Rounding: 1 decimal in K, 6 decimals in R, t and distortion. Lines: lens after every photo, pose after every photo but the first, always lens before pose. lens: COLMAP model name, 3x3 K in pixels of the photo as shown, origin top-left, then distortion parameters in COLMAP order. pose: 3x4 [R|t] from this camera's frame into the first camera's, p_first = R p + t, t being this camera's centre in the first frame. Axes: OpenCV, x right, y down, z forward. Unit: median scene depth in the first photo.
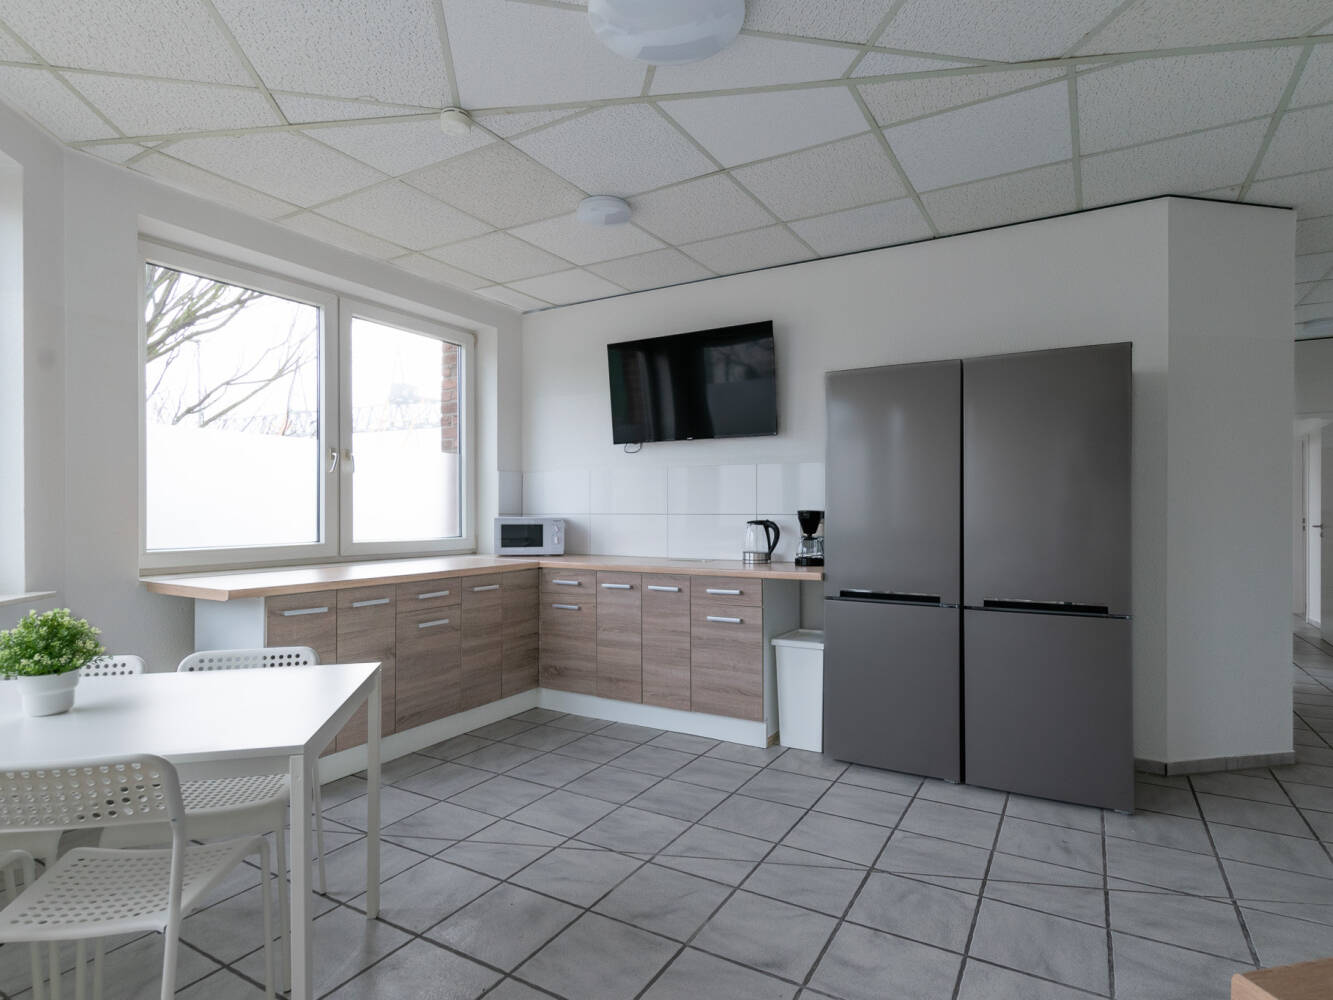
lens RADIAL K [[713.4, 0, 675.5], [0, 713.4, 507.2], [0, 0, 1]] dist [0.000591, -0.011647]
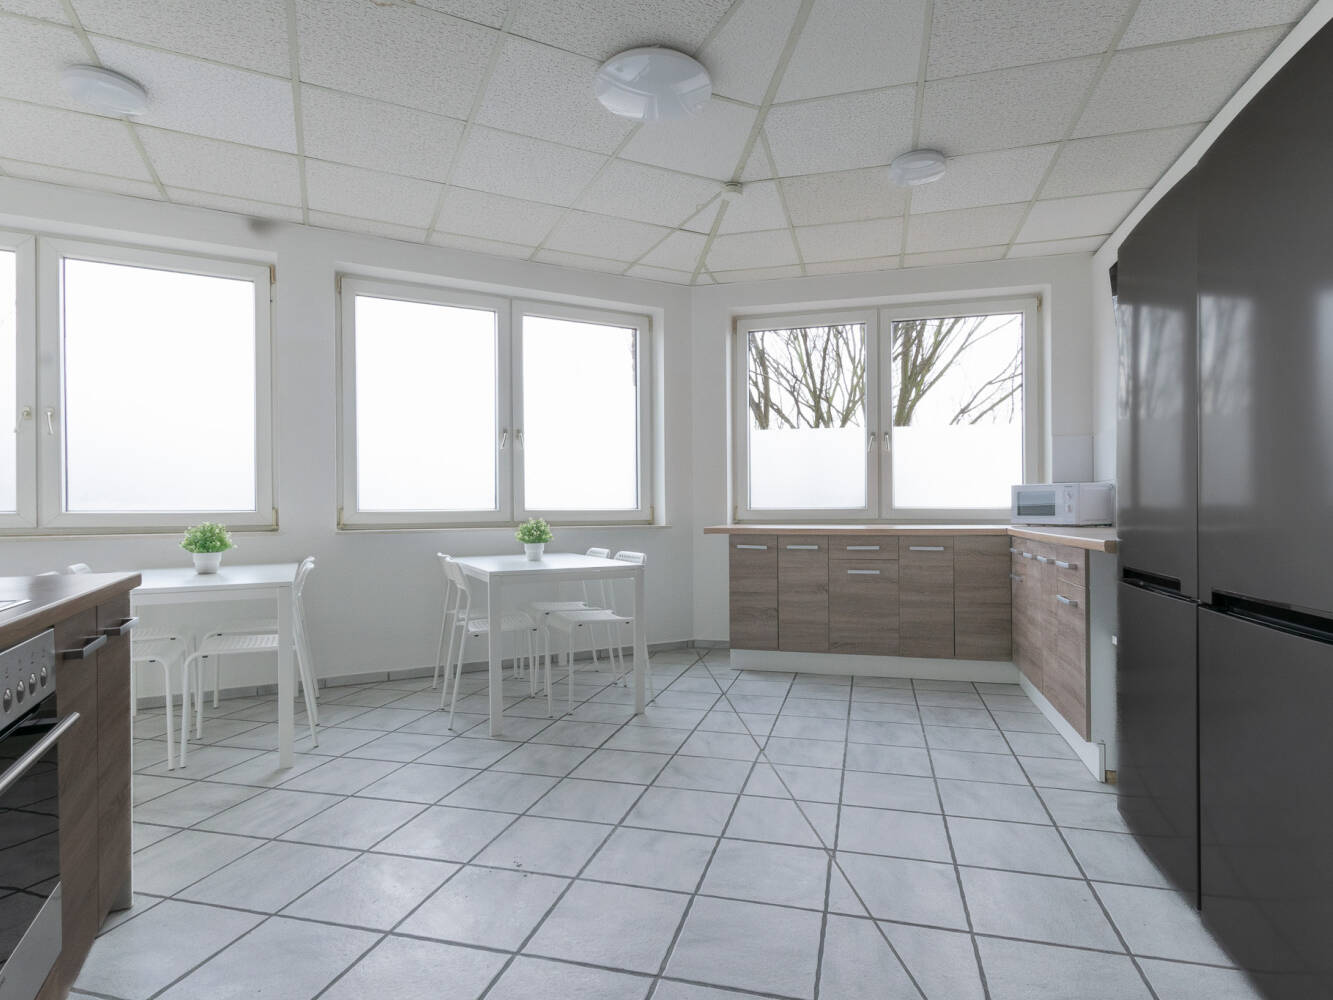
lens RADIAL K [[713.4, 0, 675.5], [0, 713.4, 507.2], [0, 0, 1]] dist [0.000591, -0.011647]
pose [[0.243531, -0.005302, -0.969879, 0.795532], [0.011599, 0.999929, -0.002554, 0.057895], [0.969824, -0.010628, 0.243575, 0.436022]]
